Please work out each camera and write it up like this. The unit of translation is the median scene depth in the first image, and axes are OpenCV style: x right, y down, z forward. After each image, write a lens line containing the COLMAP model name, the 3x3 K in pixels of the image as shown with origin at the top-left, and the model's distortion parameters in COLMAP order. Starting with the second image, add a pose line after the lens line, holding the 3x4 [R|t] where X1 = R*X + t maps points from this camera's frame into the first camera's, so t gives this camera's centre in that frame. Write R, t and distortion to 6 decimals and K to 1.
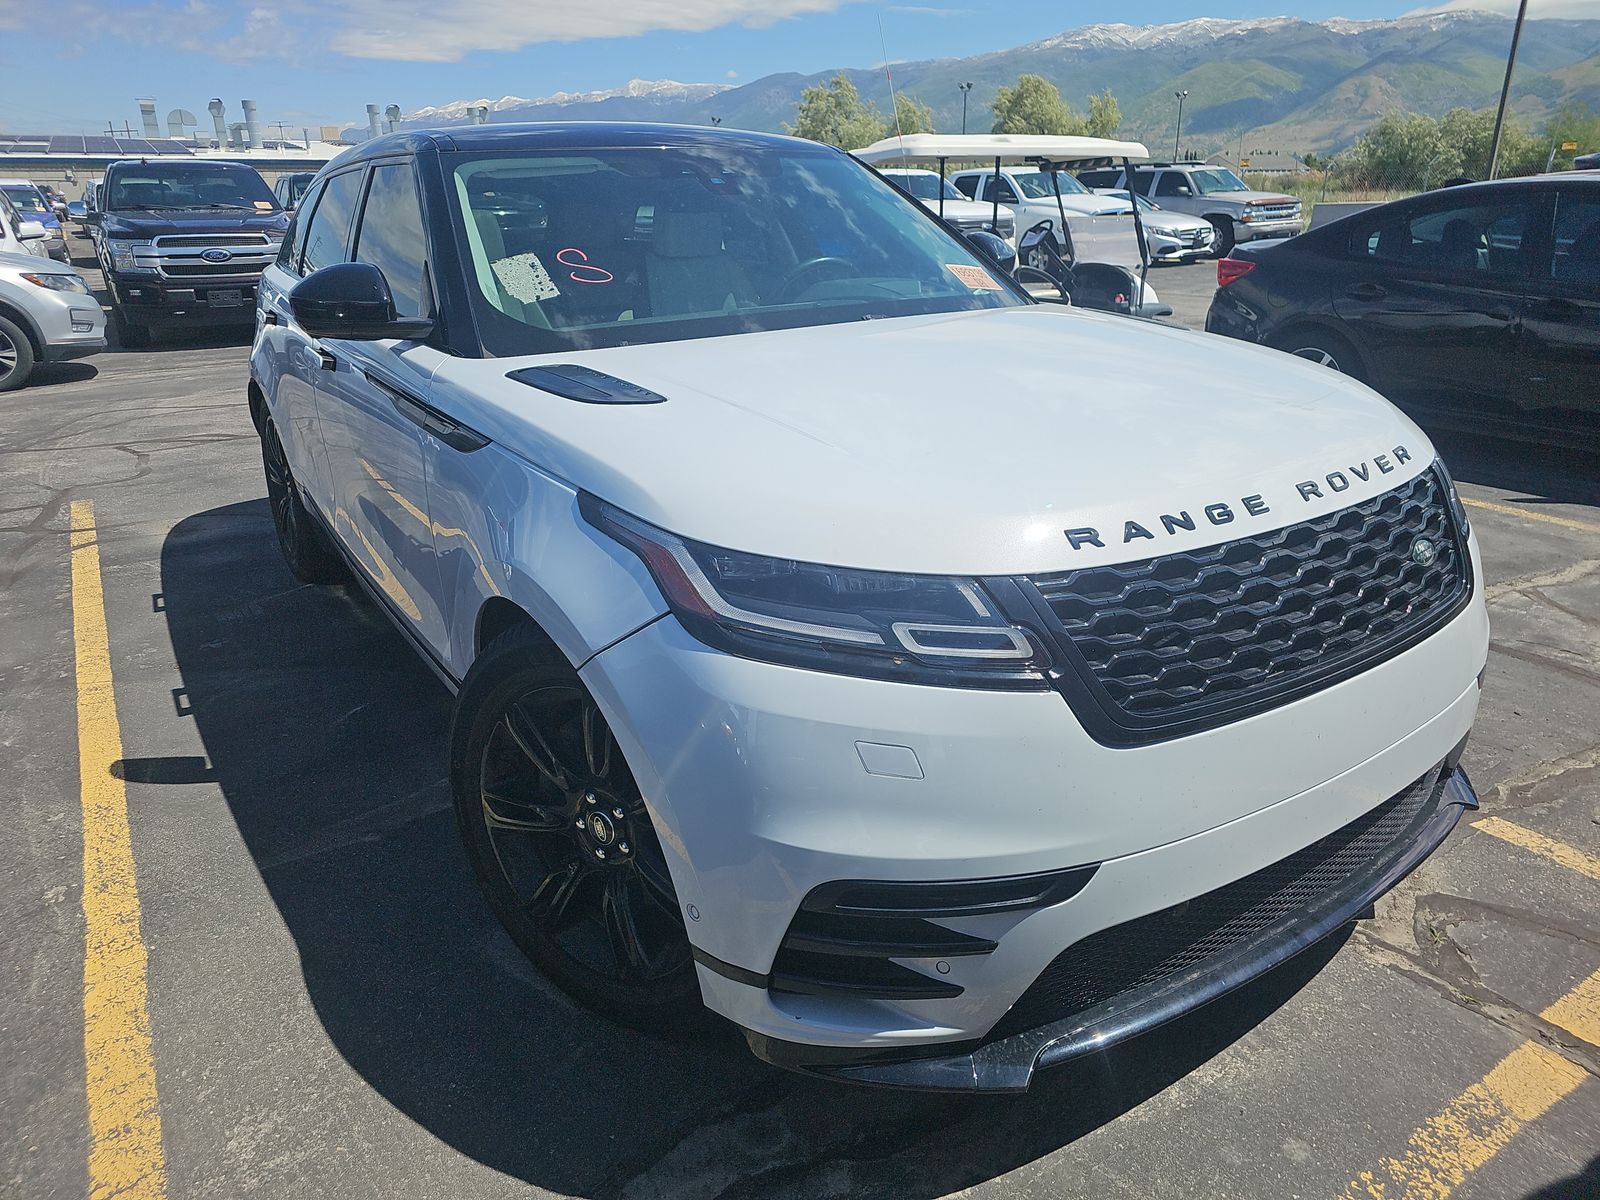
lens RADIAL K [[1067.5, 0, 784.7], [0, 1067.5, 601.4], [0, 0, 1]] dist [0.016682, -0.005570]
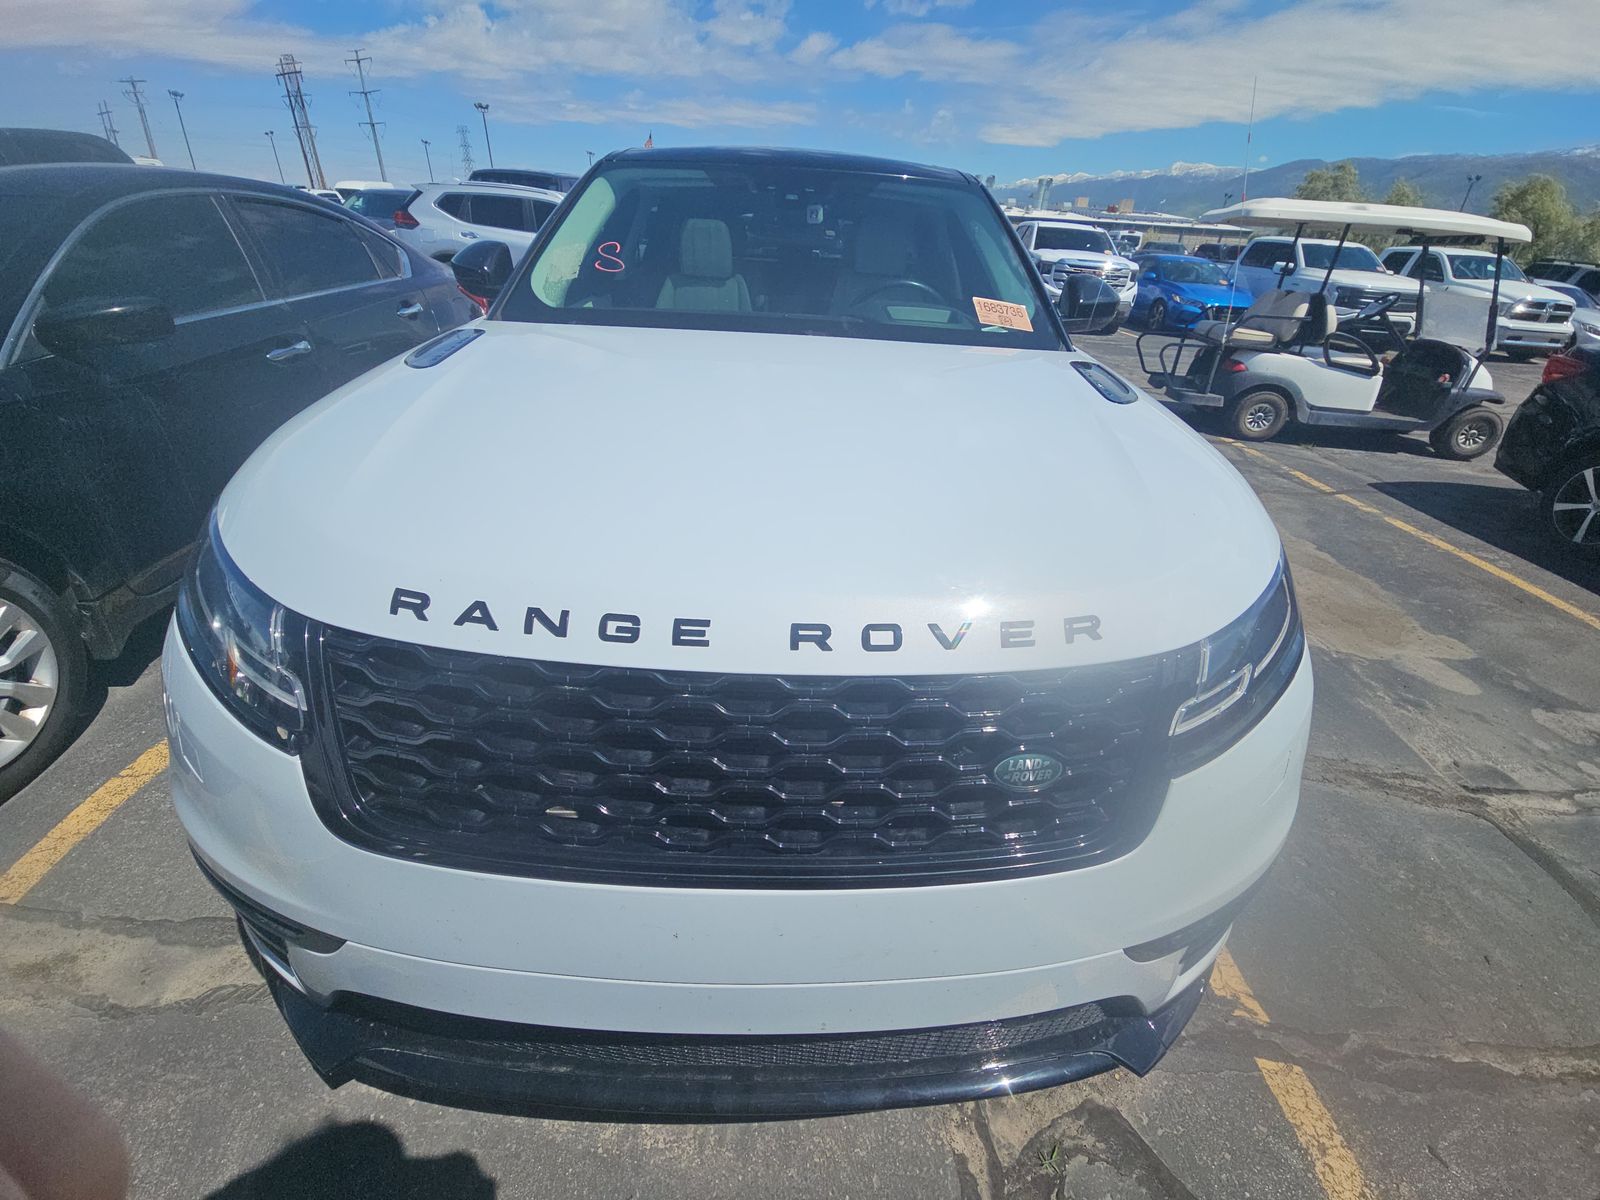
lens RADIAL K [[650.2, 0, 804.7], [0, 650.2, 609.7], [0, 0, 1]] dist [0.002883, -0.003233]
pose [[0.840860, 0.325226, -0.432645, 0.461931], [-0.255553, 0.943190, 0.212336, -0.146922], [0.477123, -0.067981, 0.876203, 0.421224]]
